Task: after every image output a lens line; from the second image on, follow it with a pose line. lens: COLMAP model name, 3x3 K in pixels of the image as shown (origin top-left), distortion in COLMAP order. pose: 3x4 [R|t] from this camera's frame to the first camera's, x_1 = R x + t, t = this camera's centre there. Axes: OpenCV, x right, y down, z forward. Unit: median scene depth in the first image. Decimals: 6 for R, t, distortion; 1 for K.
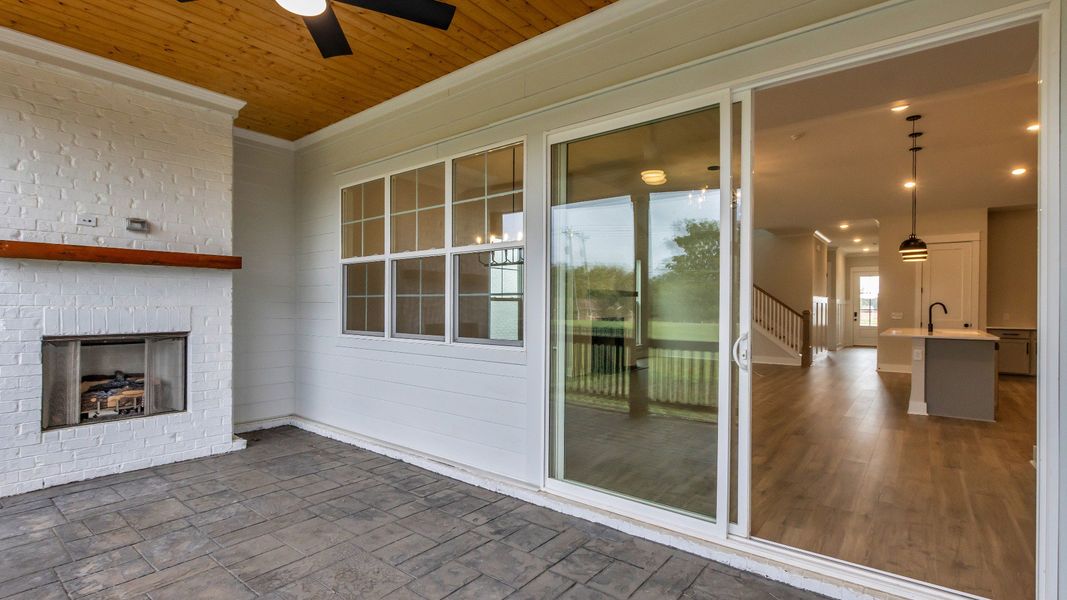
lens RADIAL K [[507.4, 0, 540.5], [0, 507.4, 306.8], [0, 0, 1]] dist [0.018067, -0.001587]
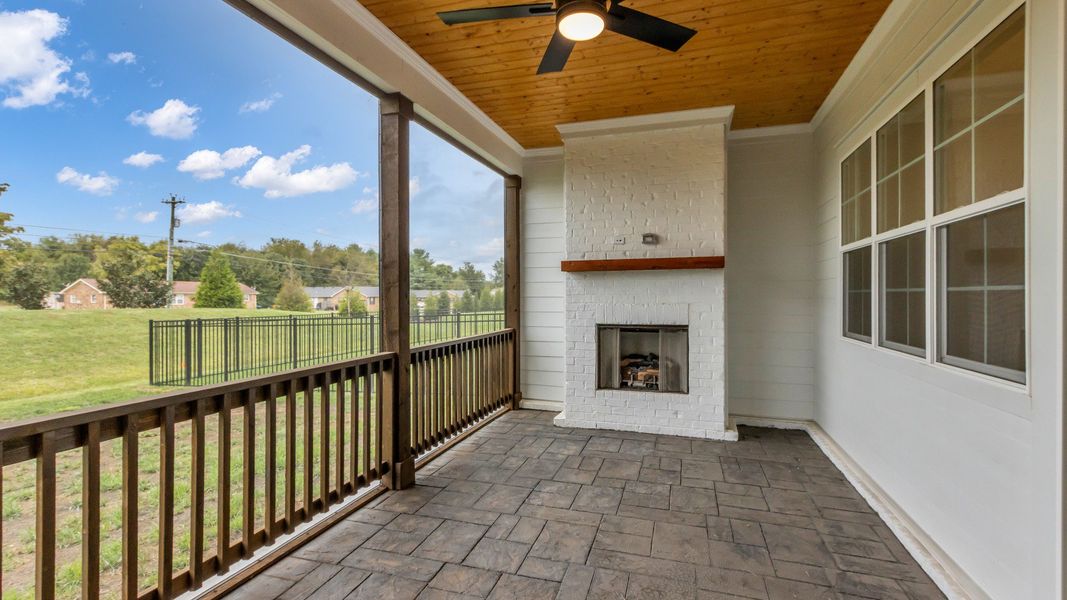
lens RADIAL K [[507.4, 0, 536.8], [0, 507.4, 293.8], [0, 0, 1]] dist [0.018067, -0.001587]
pose [[0.340051, -0.008003, -0.940373, 0.292739], [0.003998, 0.999967, -0.007064, -0.016432], [0.940398, -0.001357, 0.340072, 0.316739]]
